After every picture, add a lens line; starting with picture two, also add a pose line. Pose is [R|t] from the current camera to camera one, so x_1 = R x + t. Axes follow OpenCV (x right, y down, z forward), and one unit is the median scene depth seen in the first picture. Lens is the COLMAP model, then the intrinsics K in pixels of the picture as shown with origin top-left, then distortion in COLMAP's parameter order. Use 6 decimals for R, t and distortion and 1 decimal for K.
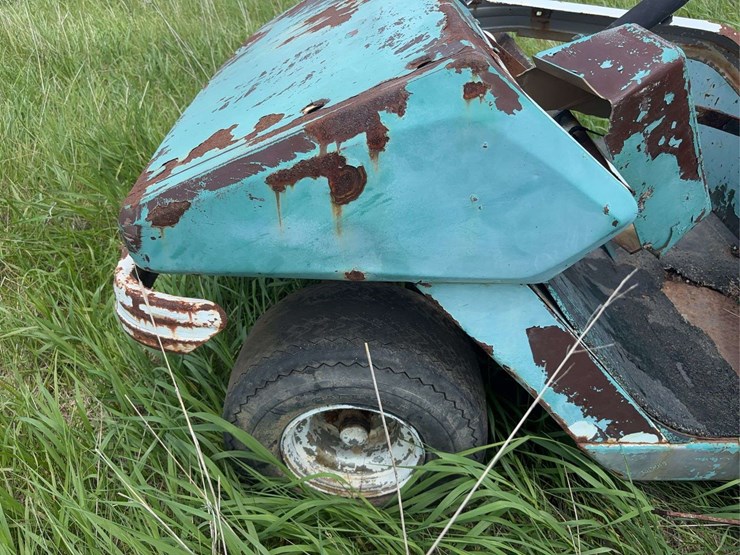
lens RADIAL K [[561.3, 0, 365.1], [0, 561.3, 277.5], [0, 0, 1]] dist [0.037826, -0.039436]
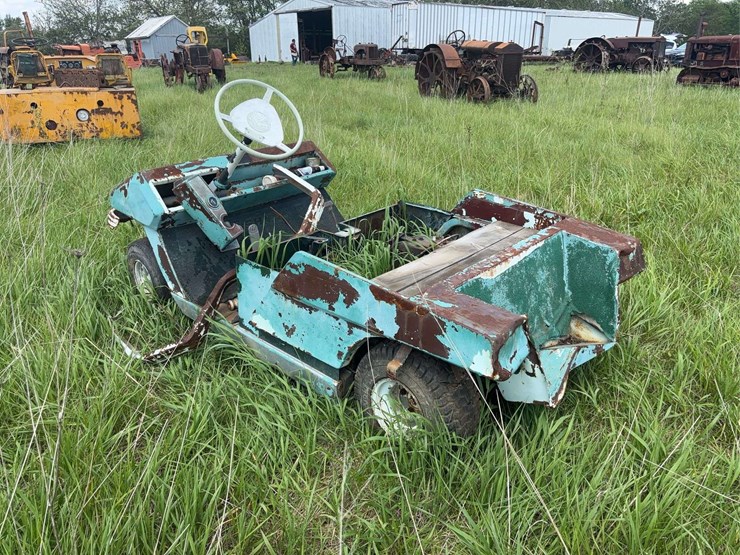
lens RADIAL K [[561.3, 0, 367.4], [0, 561.3, 277.0], [0, 0, 1]] dist [0.037826, -0.039436]
pose [[0.738820, 0.286006, -0.610202, 3.691486], [-0.400468, 0.914585, -0.056206, -0.061405], [0.542006, 0.285892, 0.790250, -1.129707]]
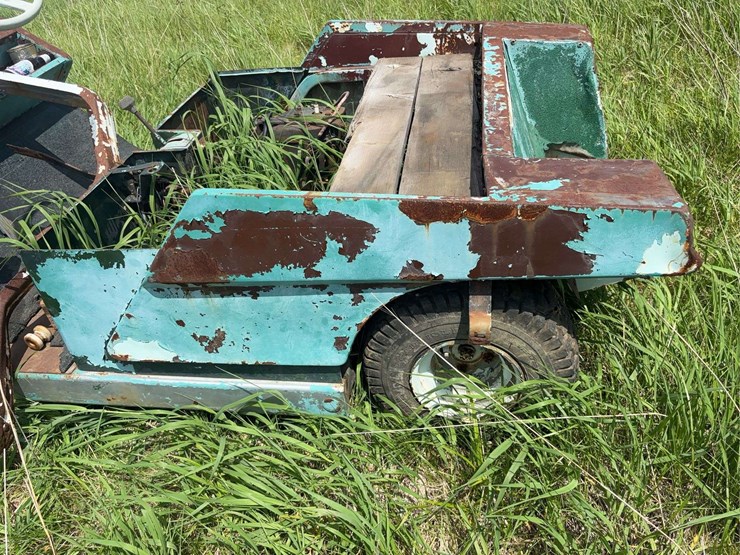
lens RADIAL K [[561.3, 0, 372.3], [0, 561.3, 271.7], [0, 0, 1]] dist [0.037826, -0.039436]
pose [[0.987482, 0.015656, -0.156955, 2.360153], [-0.011377, 0.999540, 0.028122, -0.051915], [0.157323, -0.025985, 0.987205, -0.425307]]
